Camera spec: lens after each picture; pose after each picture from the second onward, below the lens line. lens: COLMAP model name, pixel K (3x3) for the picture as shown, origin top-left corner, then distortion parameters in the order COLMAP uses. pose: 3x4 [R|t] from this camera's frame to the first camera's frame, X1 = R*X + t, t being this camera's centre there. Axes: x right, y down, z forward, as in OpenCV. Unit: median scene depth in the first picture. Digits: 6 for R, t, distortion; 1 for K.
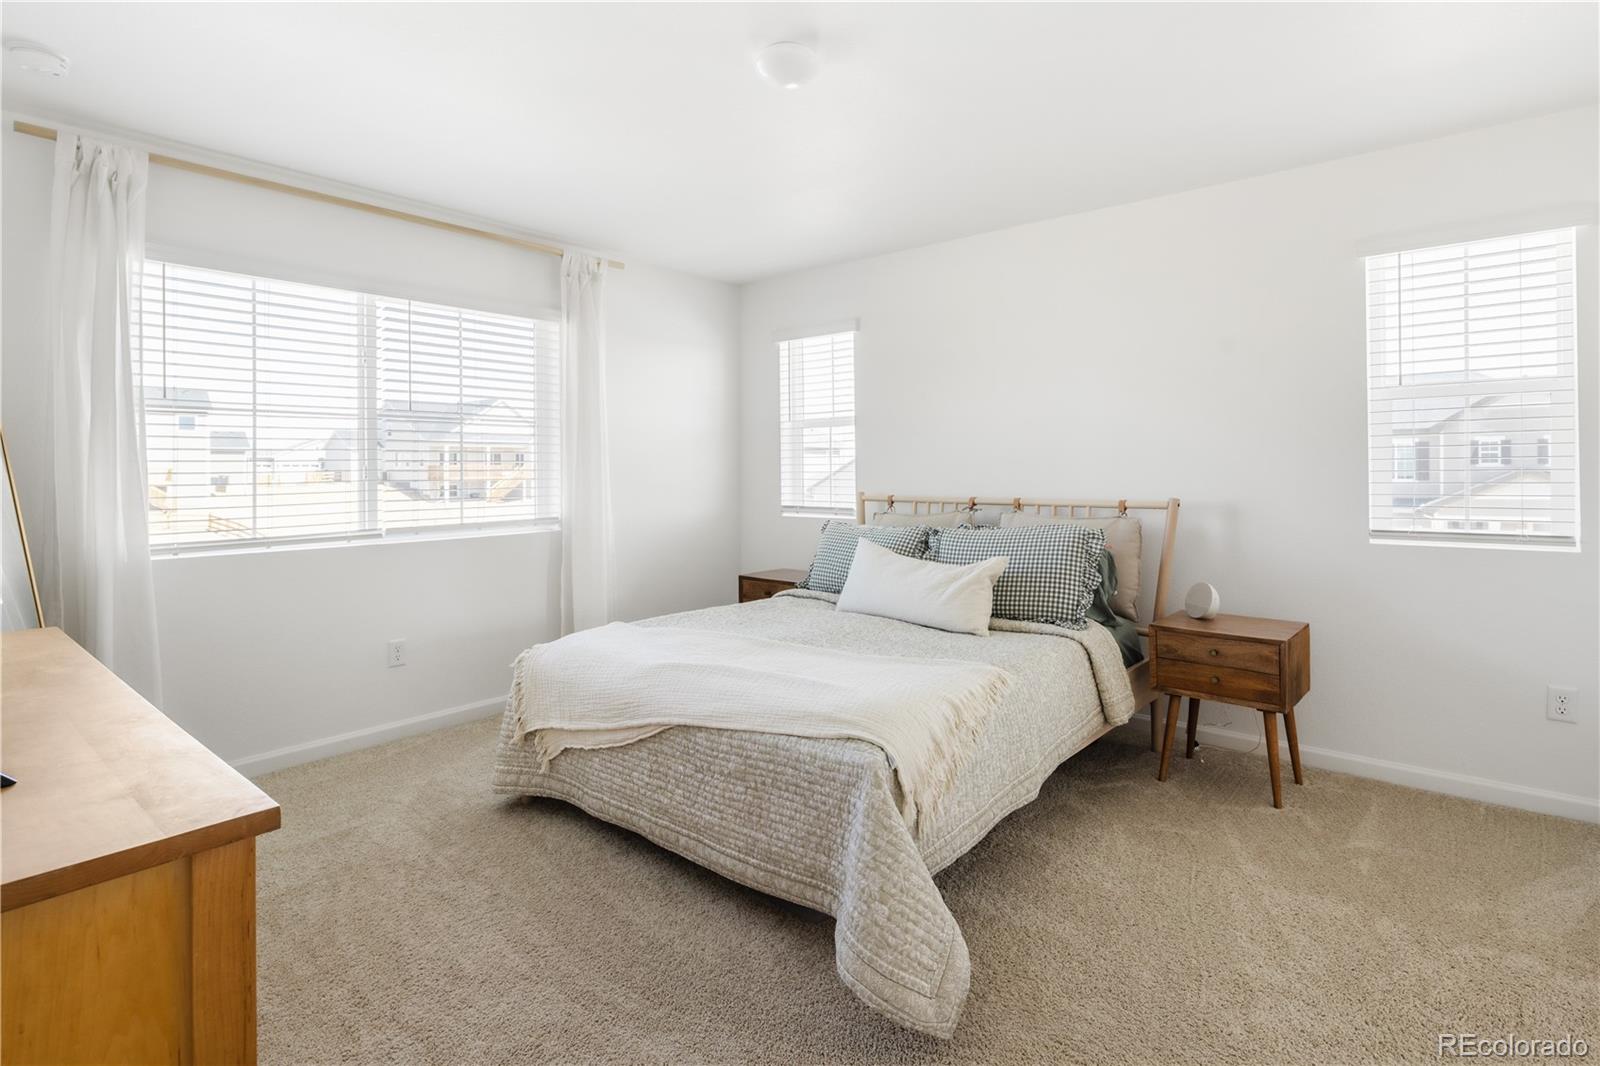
lens RADIAL K [[775.9, 0, 815.0], [0, 775.9, 480.2], [0, 0, 1]] dist [0.002006, 0.000165]
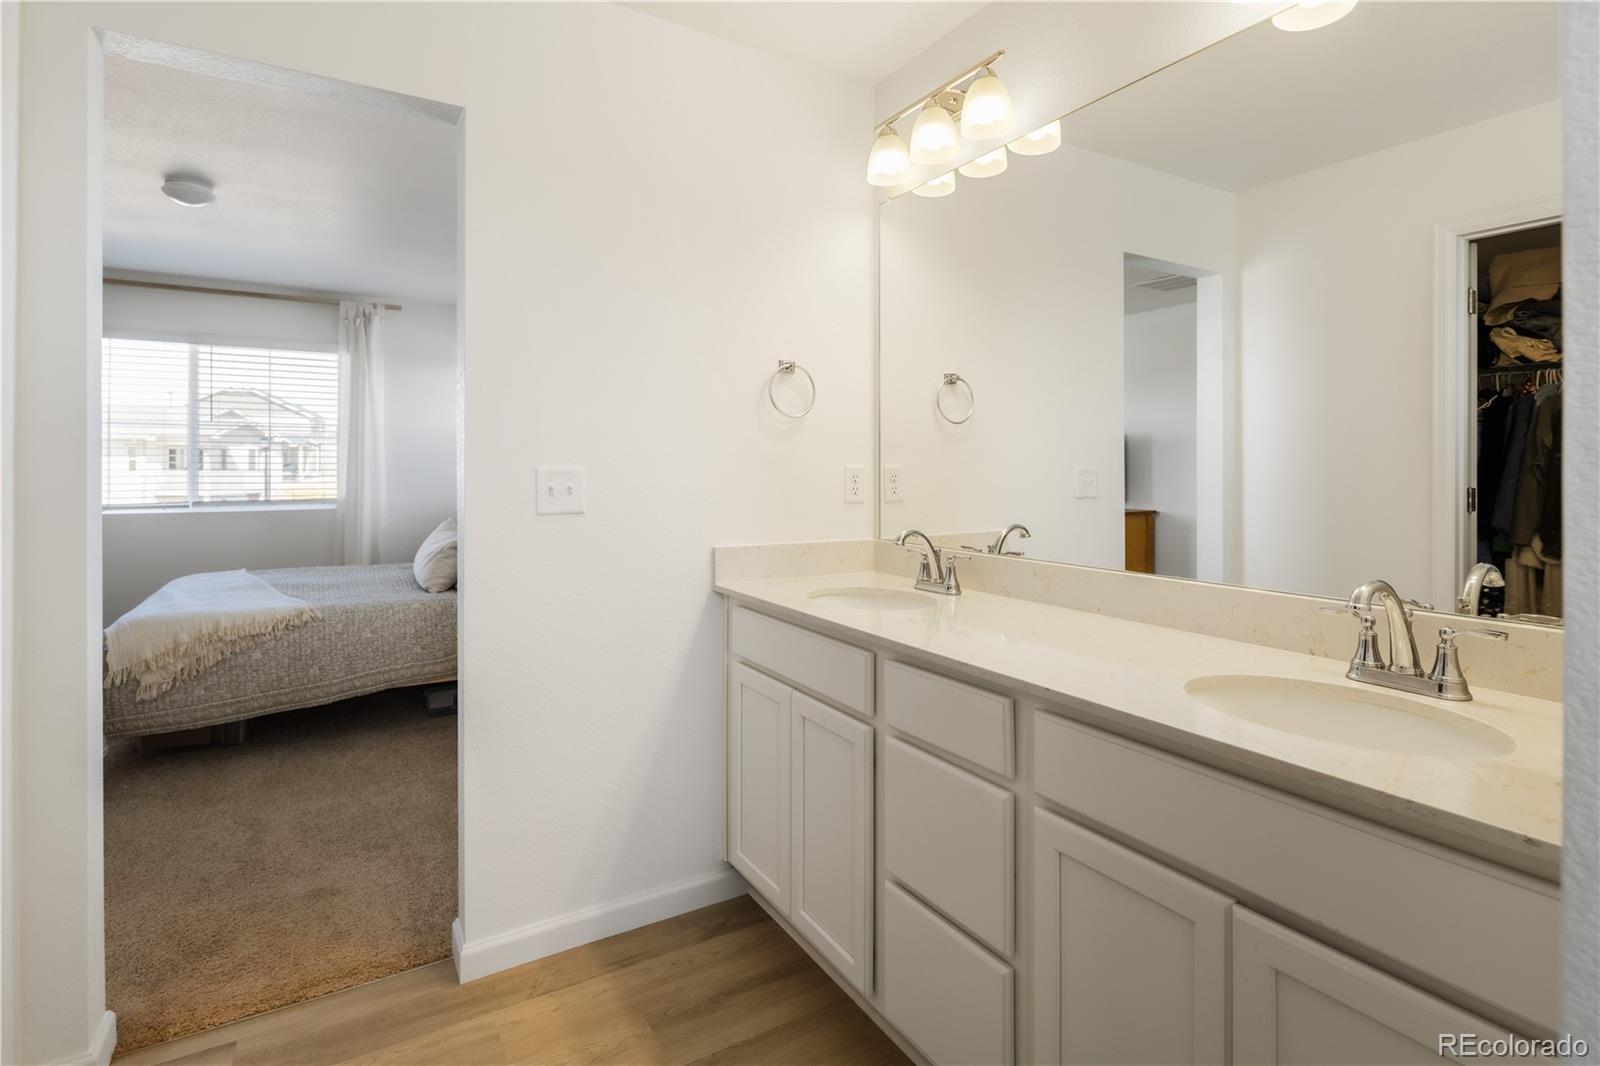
lens RADIAL K [[775.9, 0, 815.0], [0, 775.9, 480.2], [0, 0, 1]] dist [0.002006, 0.000165]
pose [[0.942255, 0.015637, -0.334531, 1.034975], [-0.010923, 0.999813, 0.015969, -0.014310], [0.334718, -0.011392, 0.942249, -0.011195]]
